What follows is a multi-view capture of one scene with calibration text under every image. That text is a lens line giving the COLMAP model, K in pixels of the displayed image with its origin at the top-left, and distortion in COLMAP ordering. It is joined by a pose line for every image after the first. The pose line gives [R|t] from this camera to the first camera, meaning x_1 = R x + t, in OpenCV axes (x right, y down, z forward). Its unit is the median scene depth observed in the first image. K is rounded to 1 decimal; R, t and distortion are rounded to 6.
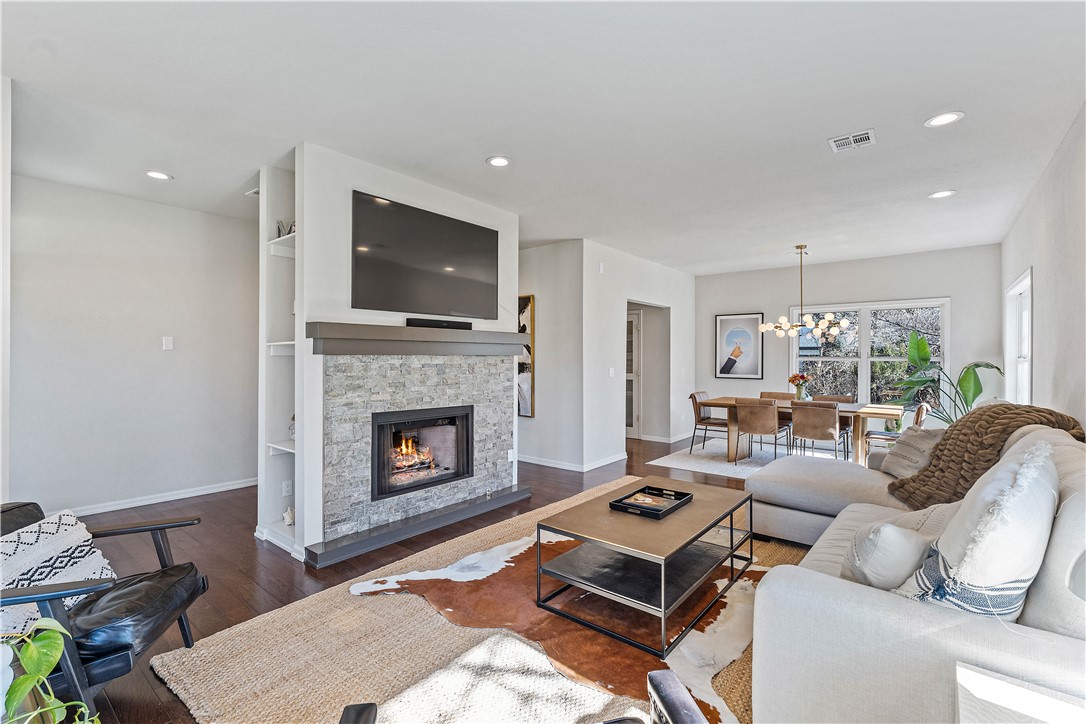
lens RADIAL K [[476.2, 0, 547.0], [0, 476.2, 360.1], [0, 0, 1]] dist [-0.002511, 0.000193]
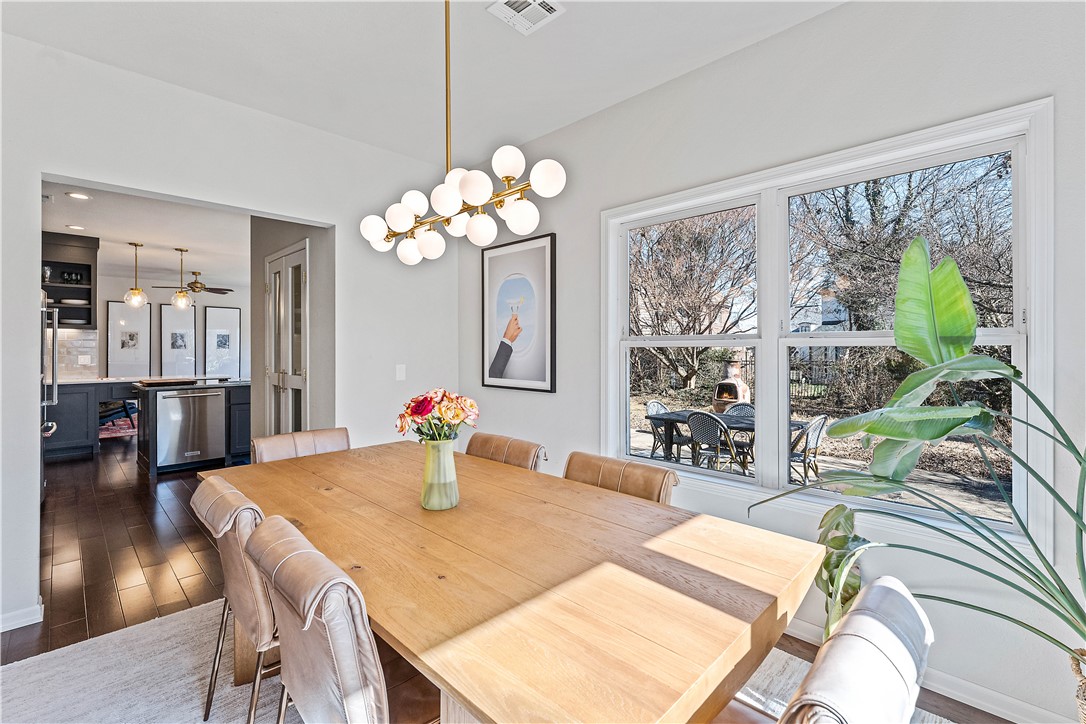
lens RADIAL K [[476.2, 0, 540.9], [0, 476.2, 352.6], [0, 0, 1]] dist [-0.002511, 0.000193]
pose [[0.994697, -0.000258, -0.102847, 0.470303], [0.000656, 0.999992, 0.003833, 0.003686], [0.102845, -0.003880, 0.994690, 0.563521]]
